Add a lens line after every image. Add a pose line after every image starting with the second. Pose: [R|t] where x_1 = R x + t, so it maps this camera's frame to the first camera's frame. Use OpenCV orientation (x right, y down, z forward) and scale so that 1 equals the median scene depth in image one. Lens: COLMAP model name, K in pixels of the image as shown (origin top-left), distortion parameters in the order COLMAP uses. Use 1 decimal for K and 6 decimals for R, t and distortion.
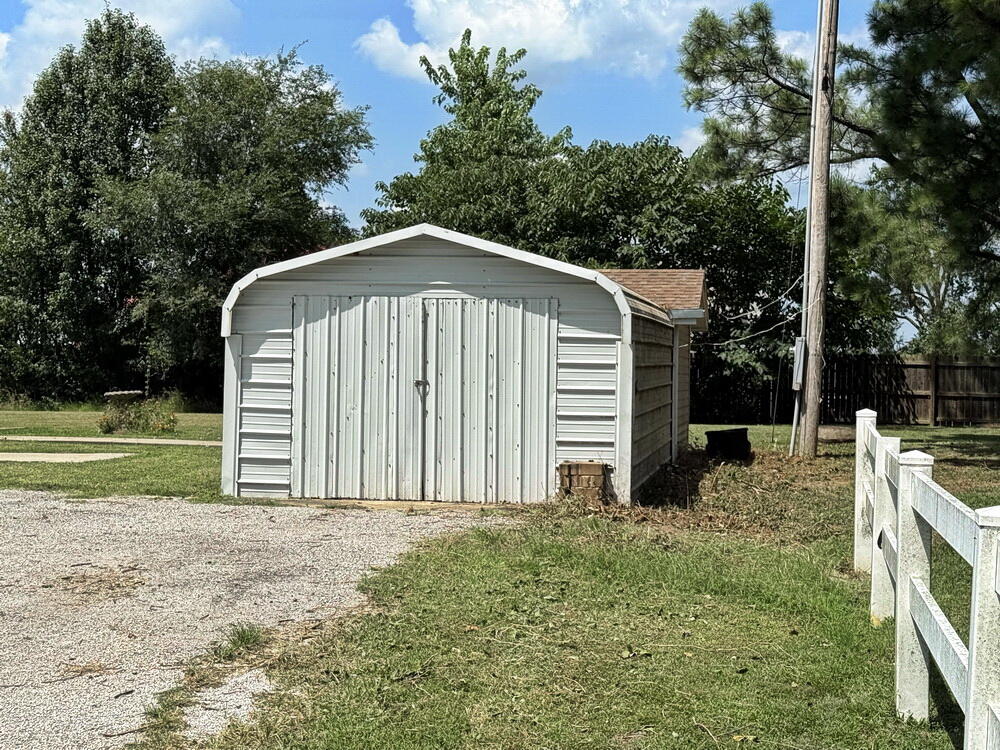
lens RADIAL K [[1697.6, 0, 500.0], [0, 1697.6, 375.0], [0, 0, 1]] dist [0.129175, 0.033441]
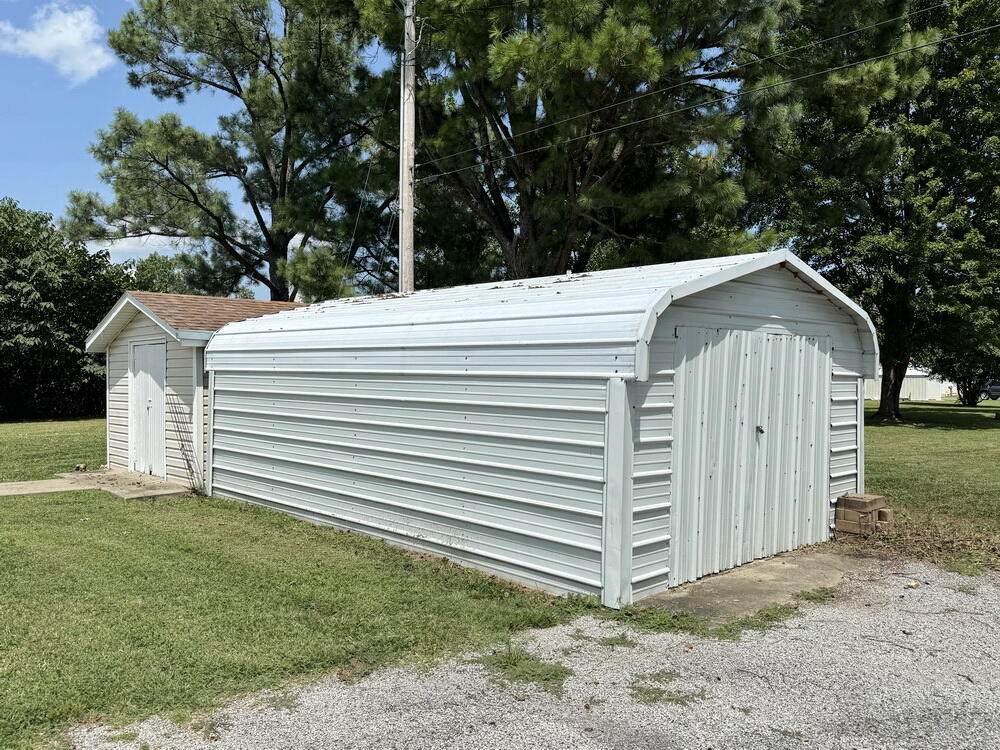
lens RADIAL K [[812.6, 0, 500.0], [0, 812.6, 375.0], [0, 0, 1]] dist [0.000798, 0.000143]
pose [[0.615155, -0.015842, 0.788247, -0.460793], [0.005110, 0.999857, 0.016108, -0.030587], [-0.788389, -0.005881, 0.615149, 0.844868]]
